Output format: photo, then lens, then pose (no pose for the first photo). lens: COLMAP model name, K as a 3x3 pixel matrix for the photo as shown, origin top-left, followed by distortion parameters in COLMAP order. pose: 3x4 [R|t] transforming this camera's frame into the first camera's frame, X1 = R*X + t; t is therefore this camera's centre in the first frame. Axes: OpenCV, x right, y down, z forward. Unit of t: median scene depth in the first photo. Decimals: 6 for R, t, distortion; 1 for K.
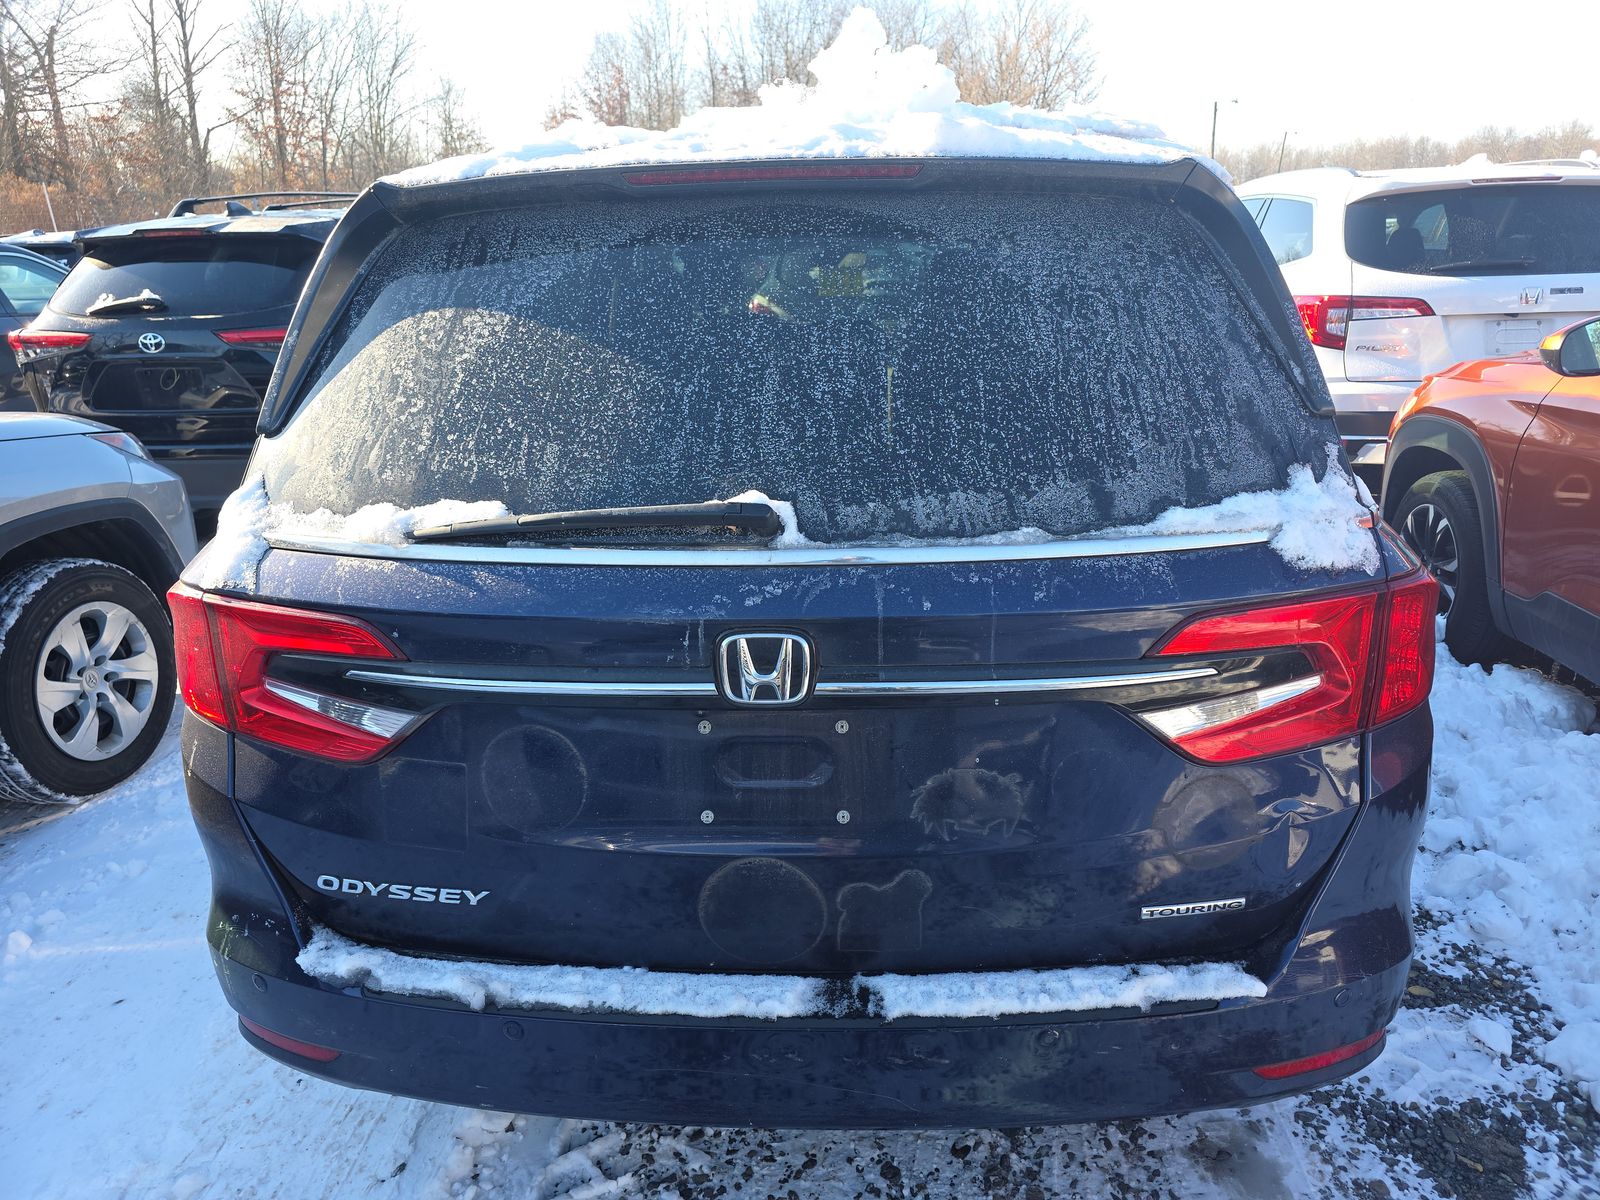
lens RADIAL K [[1089.3, 0, 795.2], [0, 1089.3, 593.6], [0, 0, 1]] dist [0.038761, -0.034029]
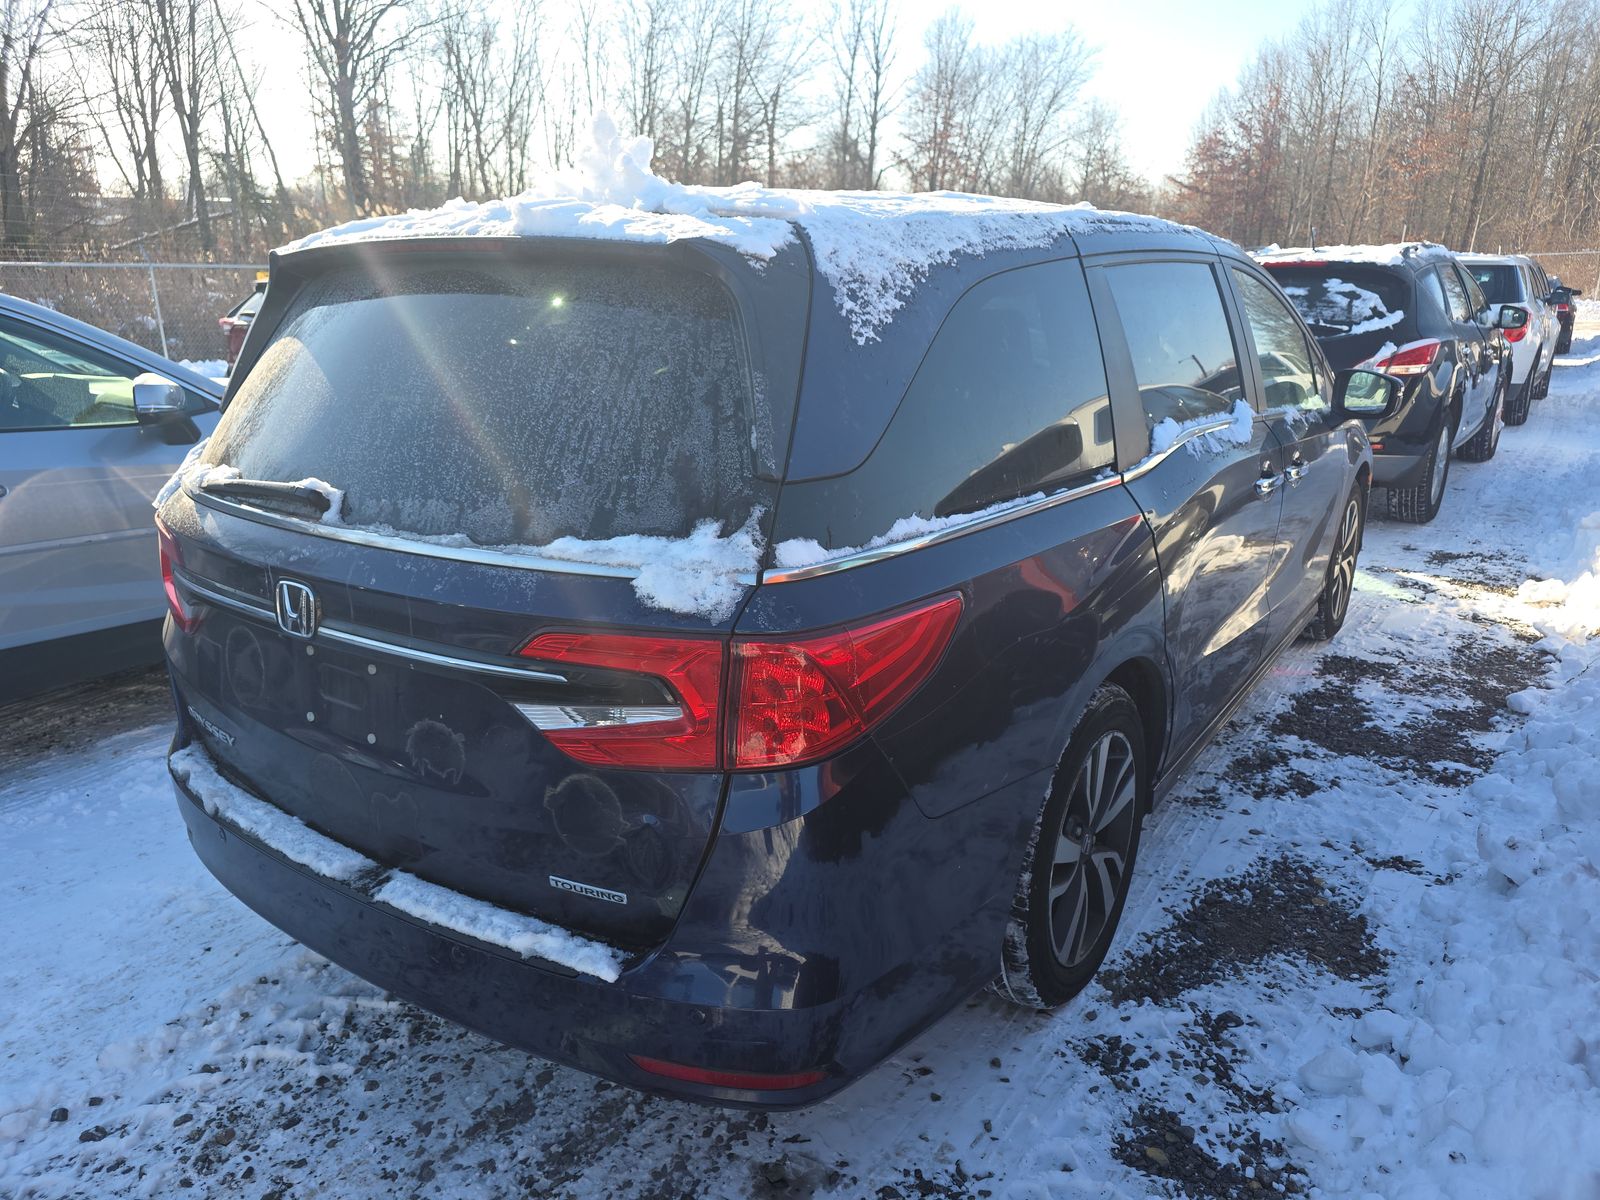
lens RADIAL K [[1089.3, 0, 799.9], [0, 1089.3, 609.7], [0, 0, 1]] dist [0.038761, -0.034029]
pose [[0.850692, 0.170079, -0.497389, 1.038420], [-0.174790, 0.983892, 0.037489, -0.080100], [0.495753, 0.055047, 0.866717, 0.102070]]
